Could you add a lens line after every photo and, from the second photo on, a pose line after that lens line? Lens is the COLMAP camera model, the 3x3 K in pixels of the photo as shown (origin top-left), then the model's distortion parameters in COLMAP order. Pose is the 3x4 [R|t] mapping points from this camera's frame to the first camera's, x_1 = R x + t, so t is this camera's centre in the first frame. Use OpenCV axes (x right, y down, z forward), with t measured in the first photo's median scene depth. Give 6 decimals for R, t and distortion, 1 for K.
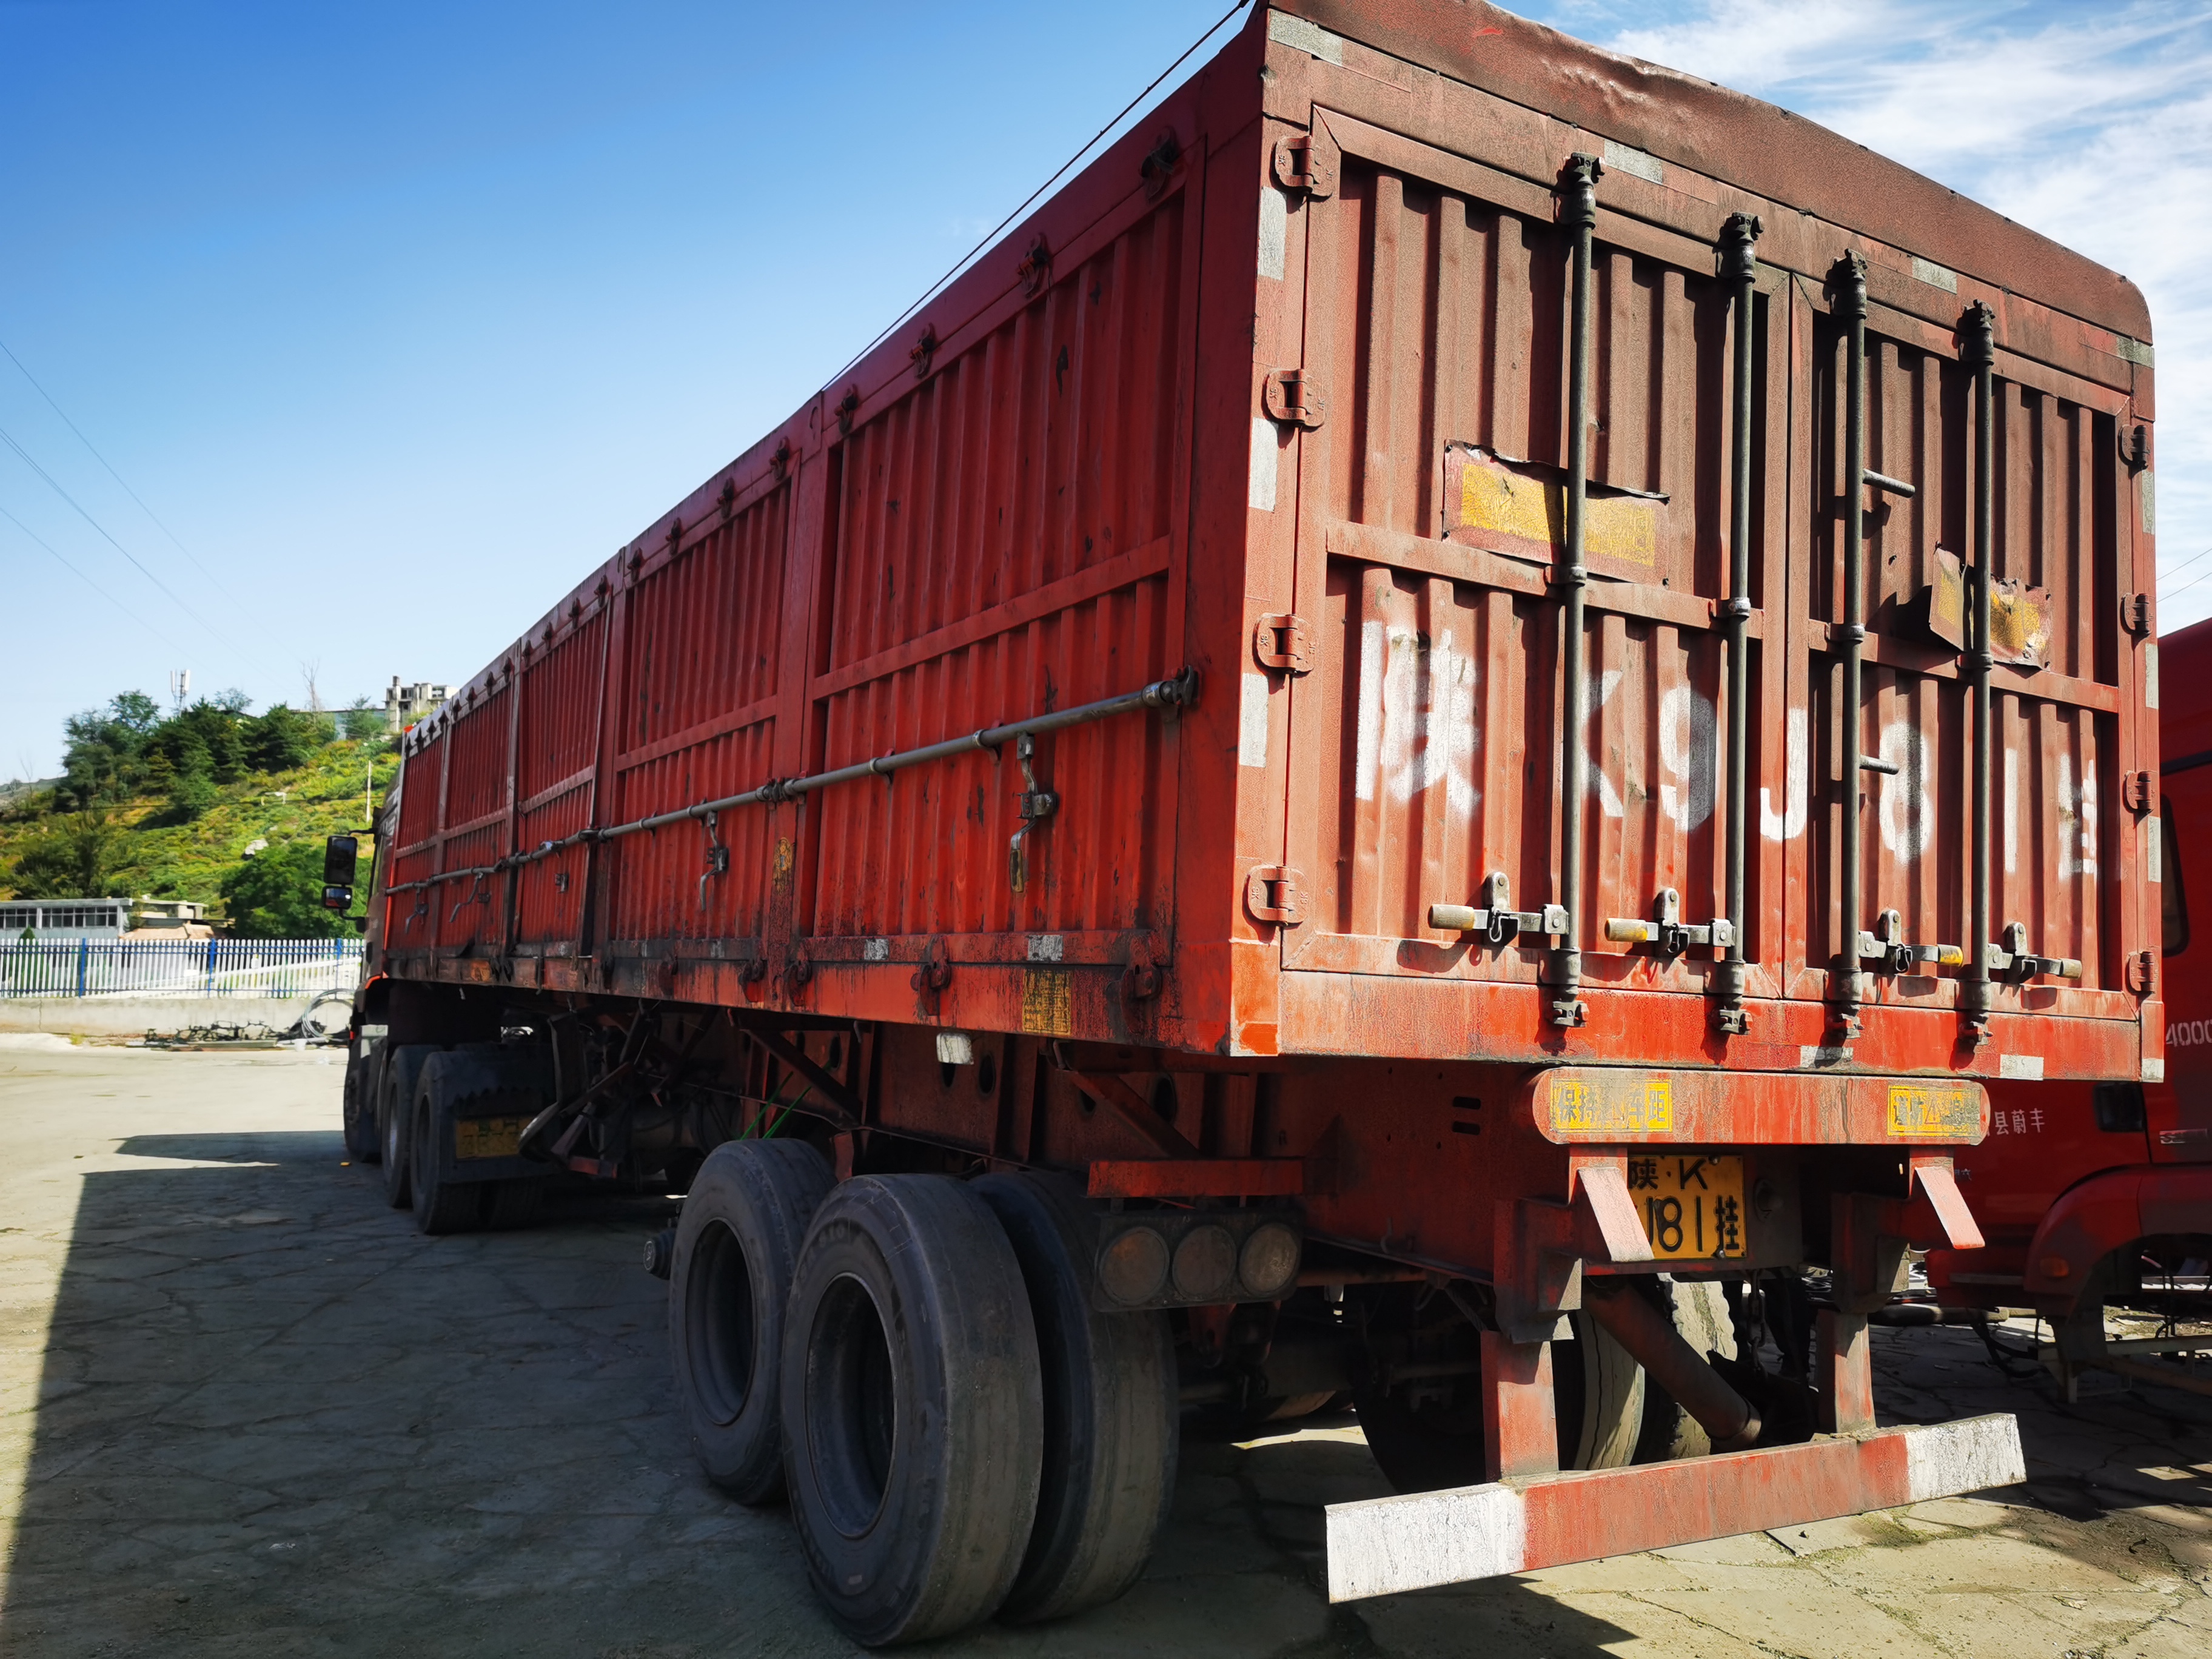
lens RADIAL K [[1702.8, 0, 1107.9], [0, 1702.8, 825.2], [0, 0, 1]] dist [0.055021, -0.080777]
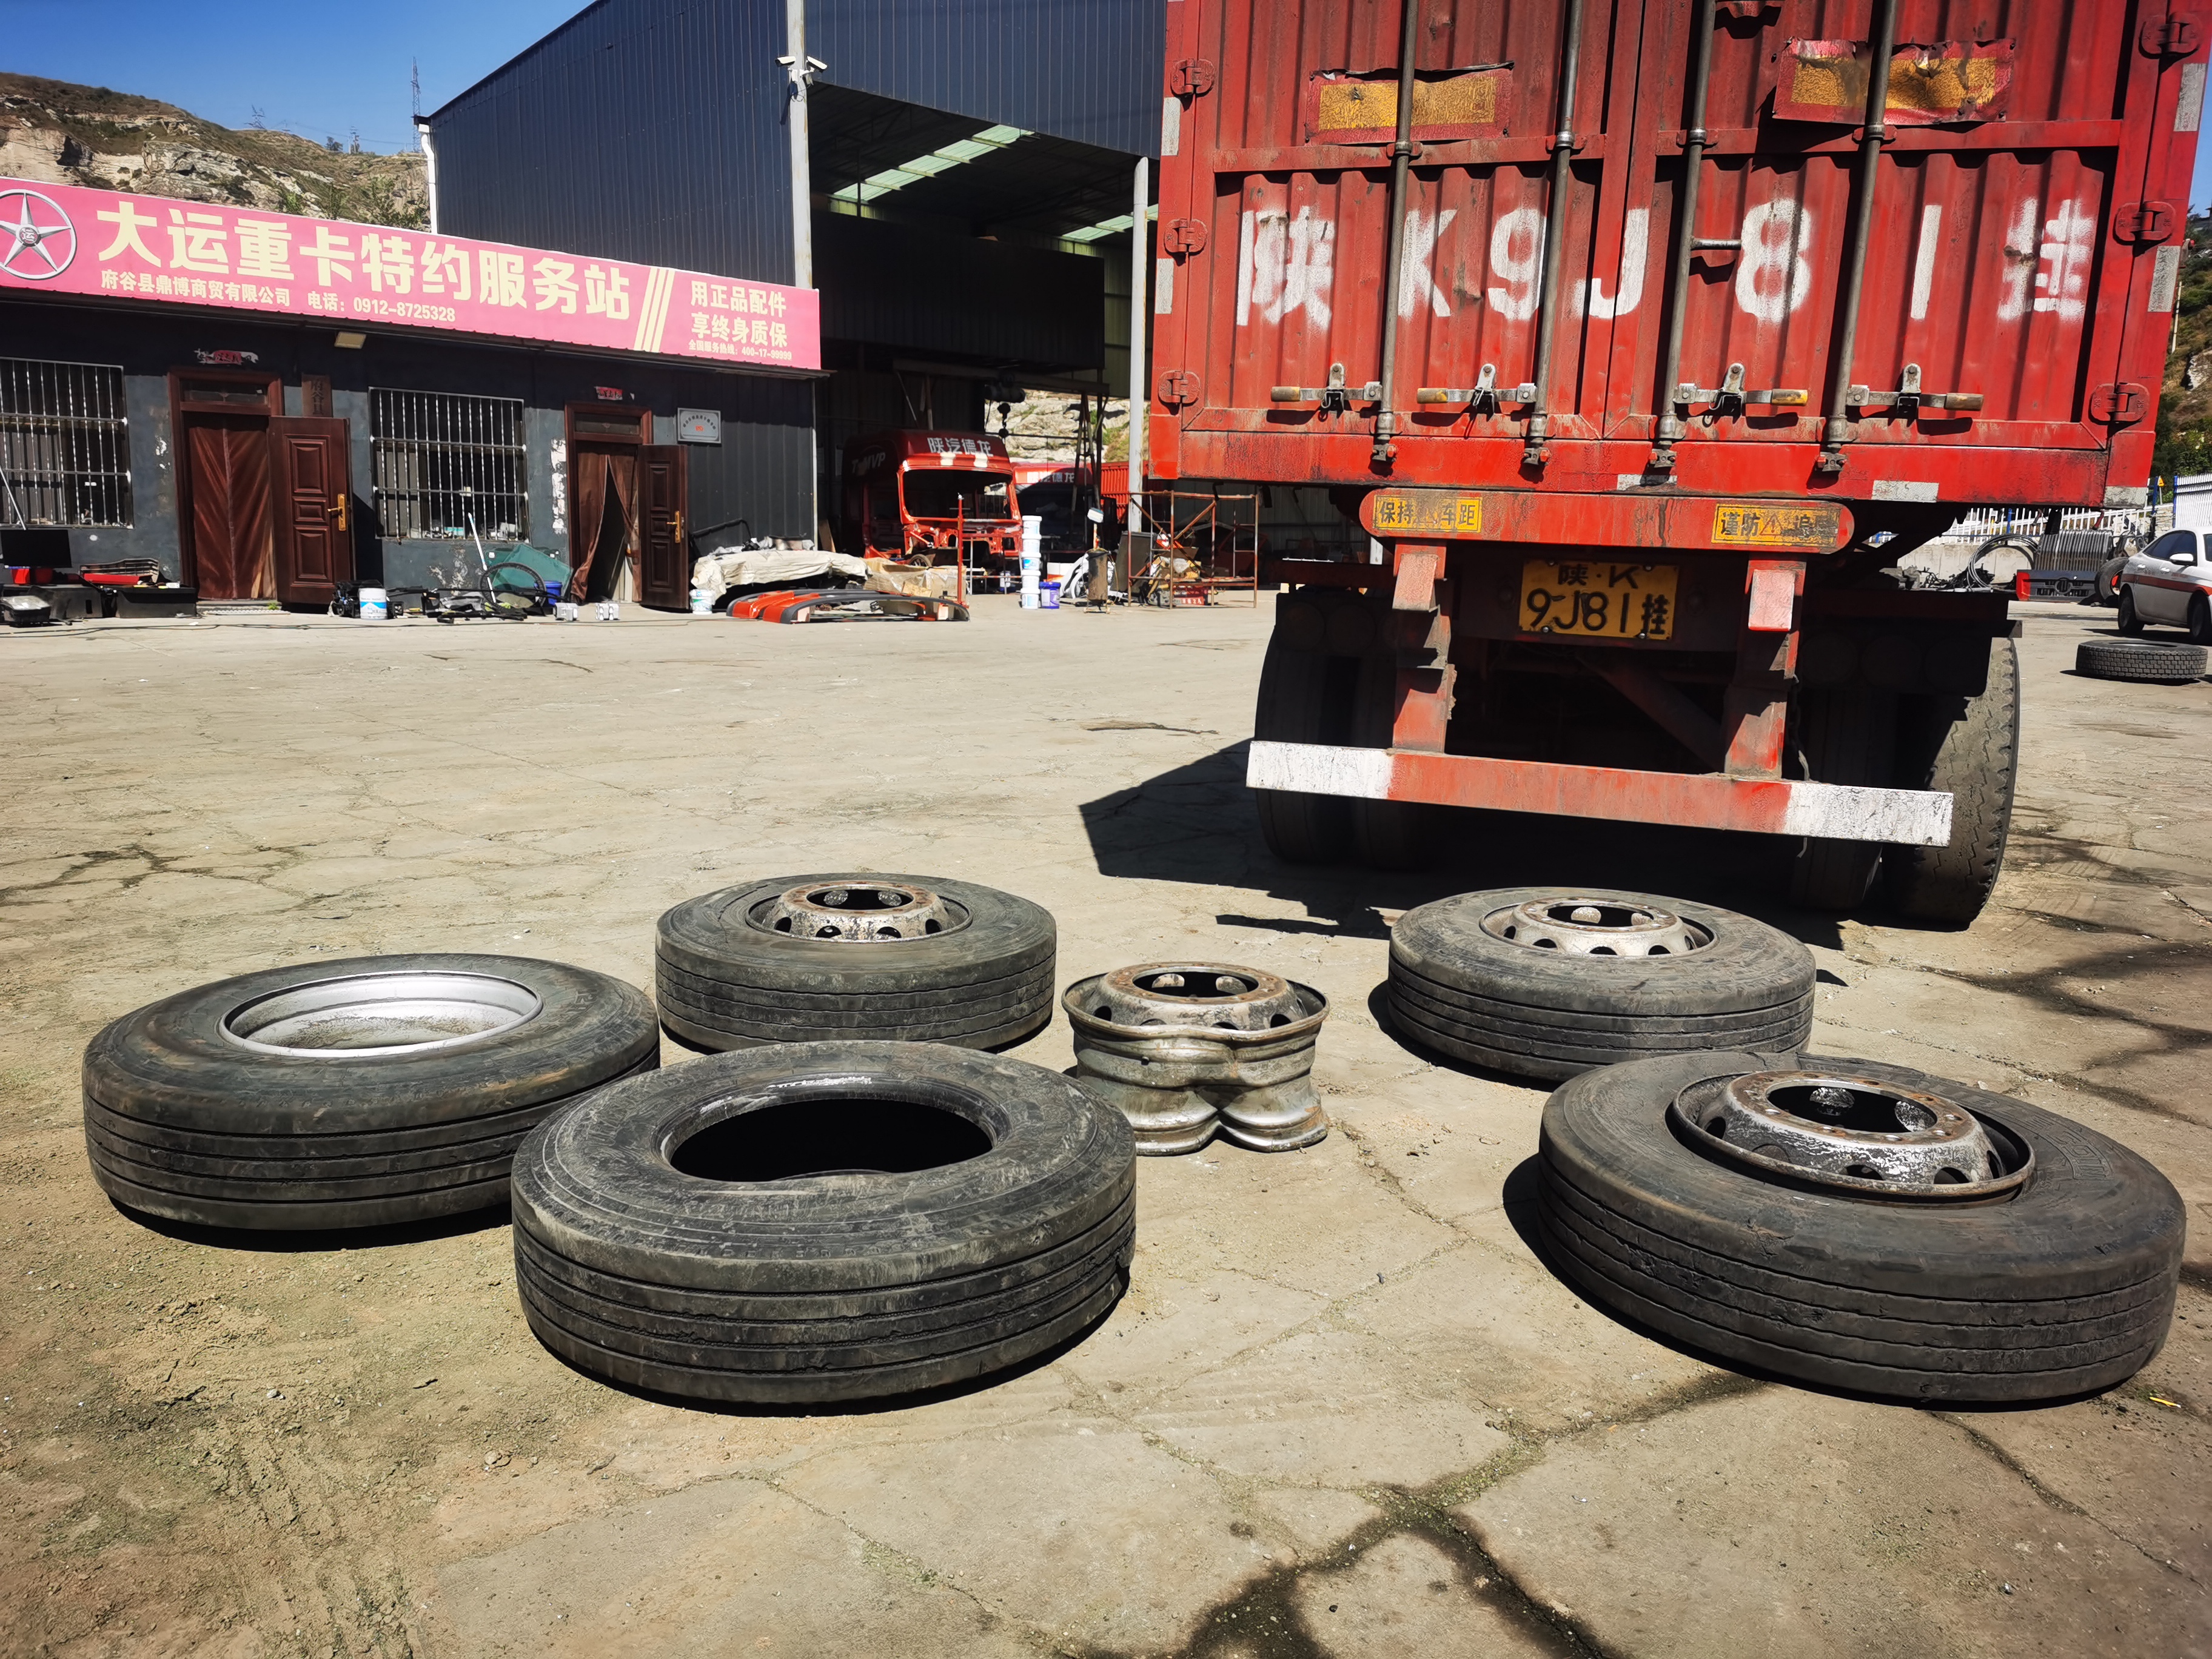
lens RADIAL K [[1702.8, 0, 1107.9], [0, 1702.8, 825.2], [0, 0, 1]] dist [0.055021, -0.080777]
pose [[0.634167, 0.121468, -0.763596, 1.237538], [0.070656, 0.974347, 0.213674, 0.083580], [0.769961, -0.189458, 0.609316, -0.191147]]
